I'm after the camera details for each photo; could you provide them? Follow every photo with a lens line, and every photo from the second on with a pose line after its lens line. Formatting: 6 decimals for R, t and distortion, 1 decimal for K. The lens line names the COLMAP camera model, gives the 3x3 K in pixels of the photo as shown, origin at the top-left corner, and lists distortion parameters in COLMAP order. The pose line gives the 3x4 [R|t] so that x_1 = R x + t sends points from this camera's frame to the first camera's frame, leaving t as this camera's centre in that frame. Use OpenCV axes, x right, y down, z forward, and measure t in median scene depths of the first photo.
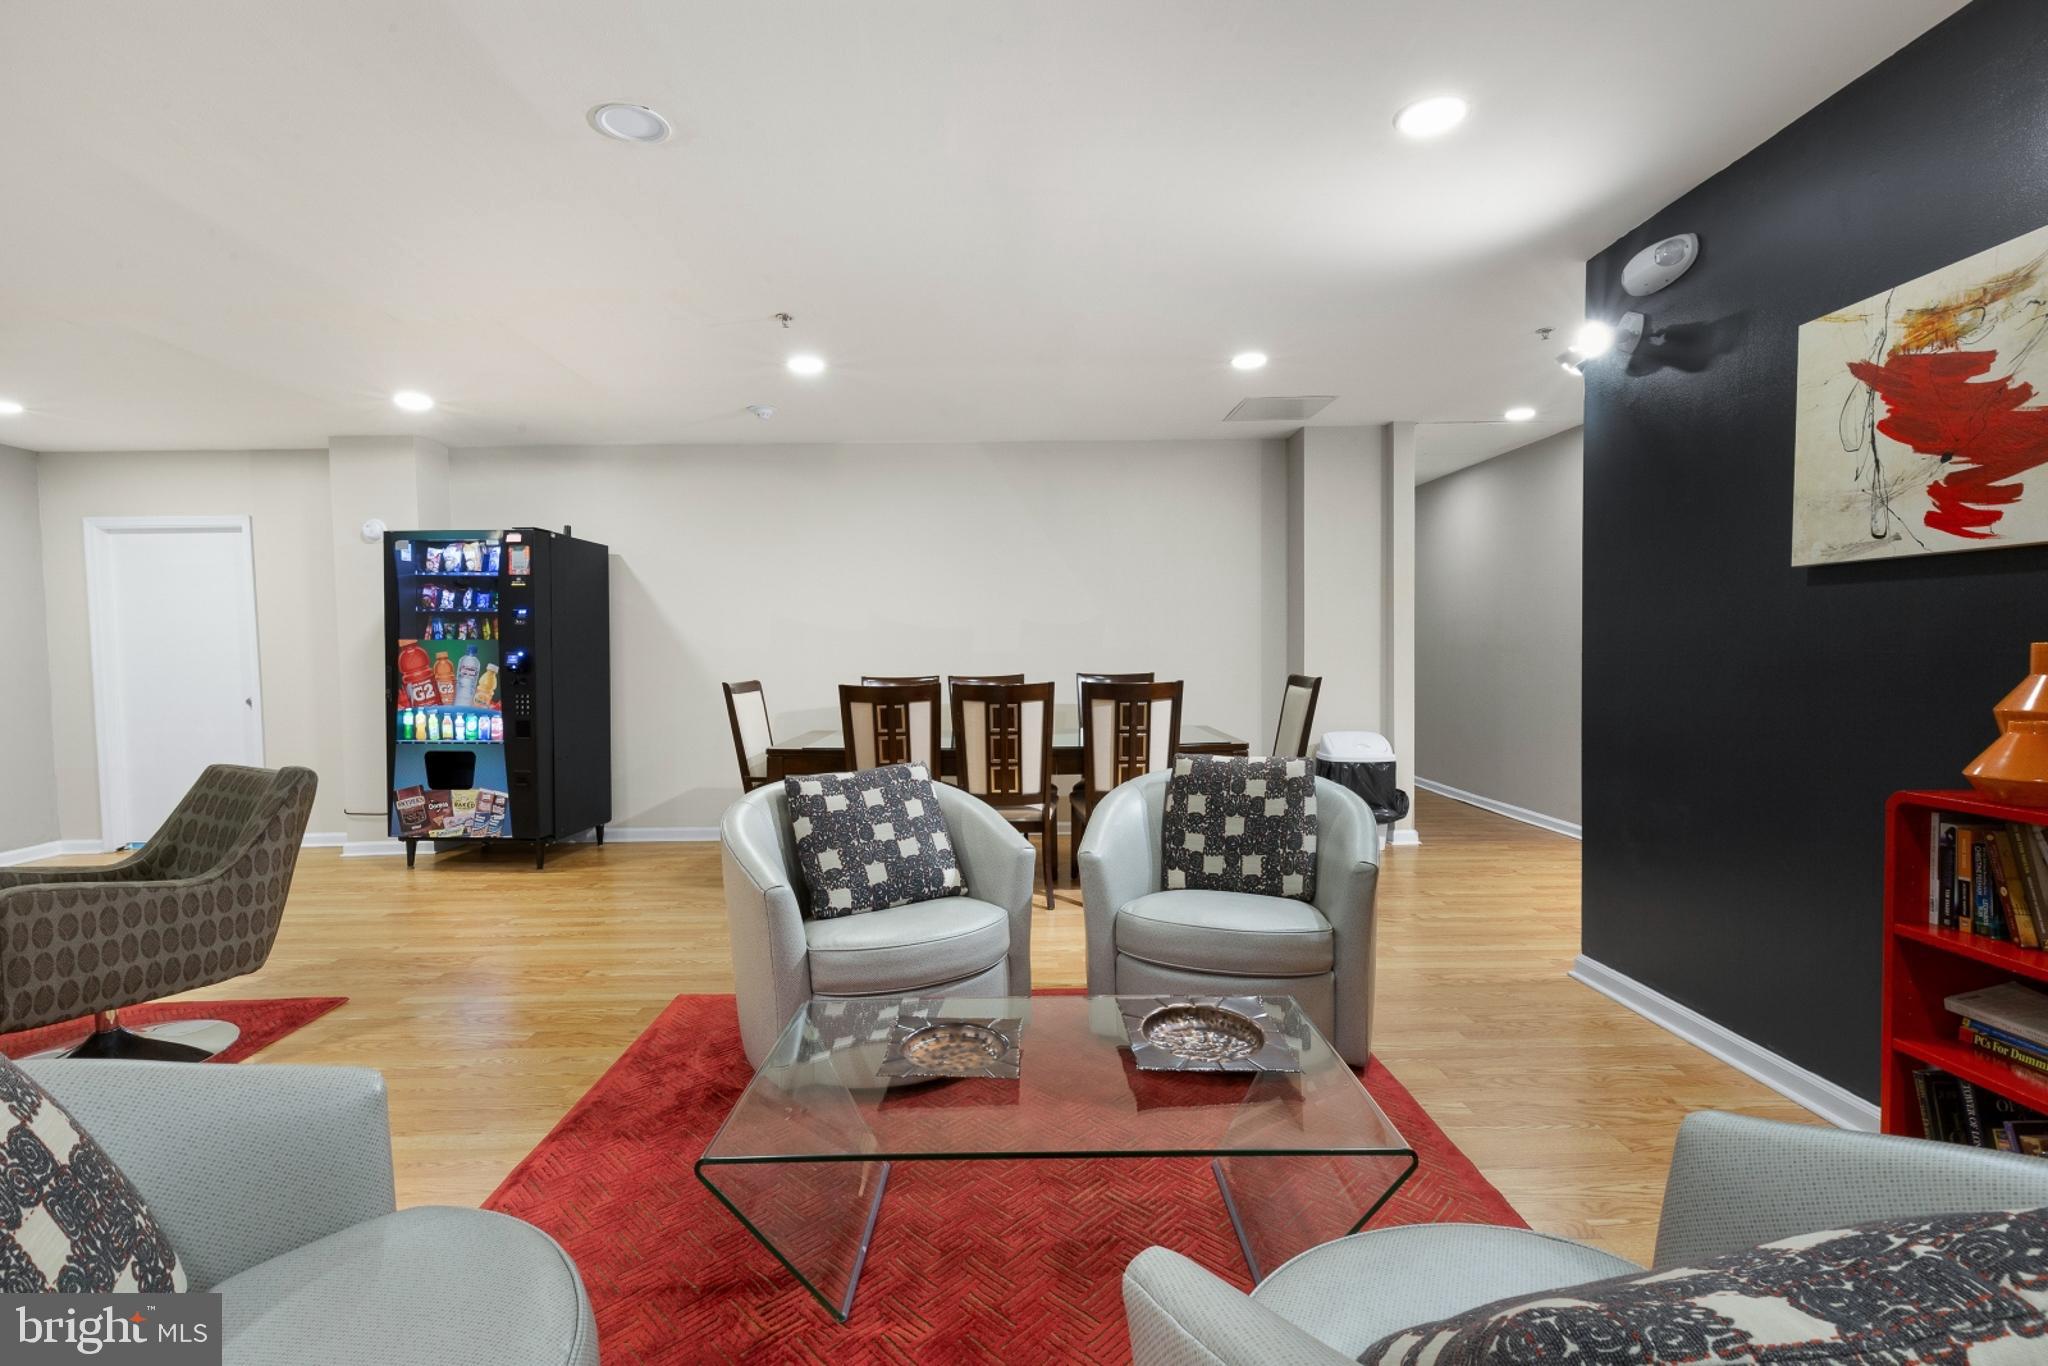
lens RADIAL K [[926.6, 0, 1024.0], [0, 926.6, 683.0], [0, 0, 1]] dist [-0.001480, -0.000167]
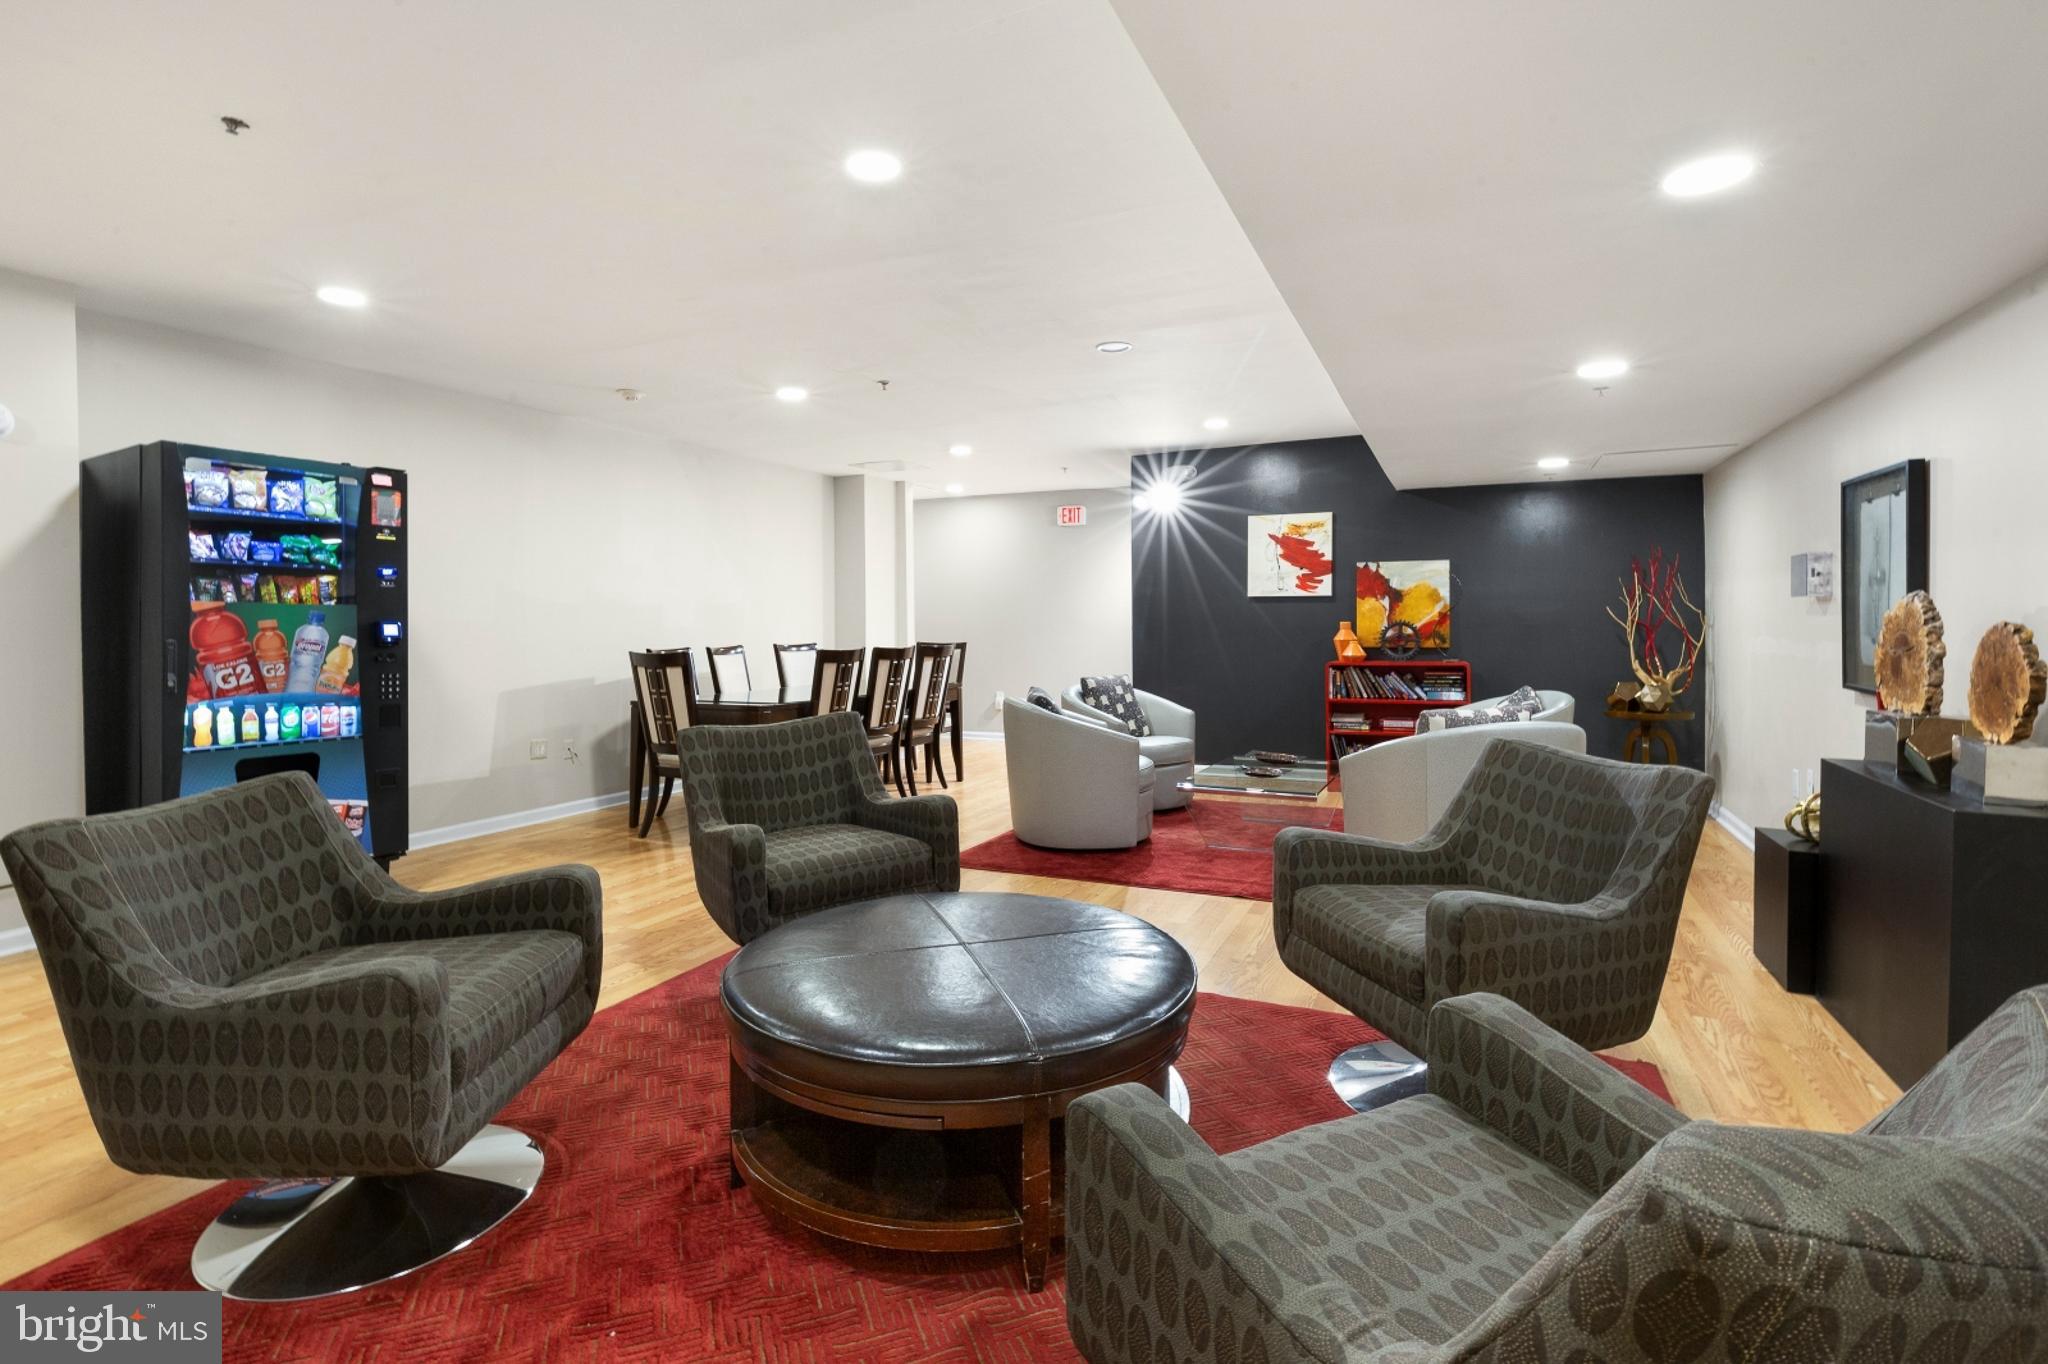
lens RADIAL K [[1008.2, 0, 1013.8], [0, 1008.2, 633.9], [0, 0, 1]] dist [-0.002692, -0.000855]
pose [[0.435644, 0.002620, 0.900115, -1.086678], [0.035361, 0.999174, -0.020023, 0.014200], [-0.899424, 0.040552, 0.435191, 0.126976]]
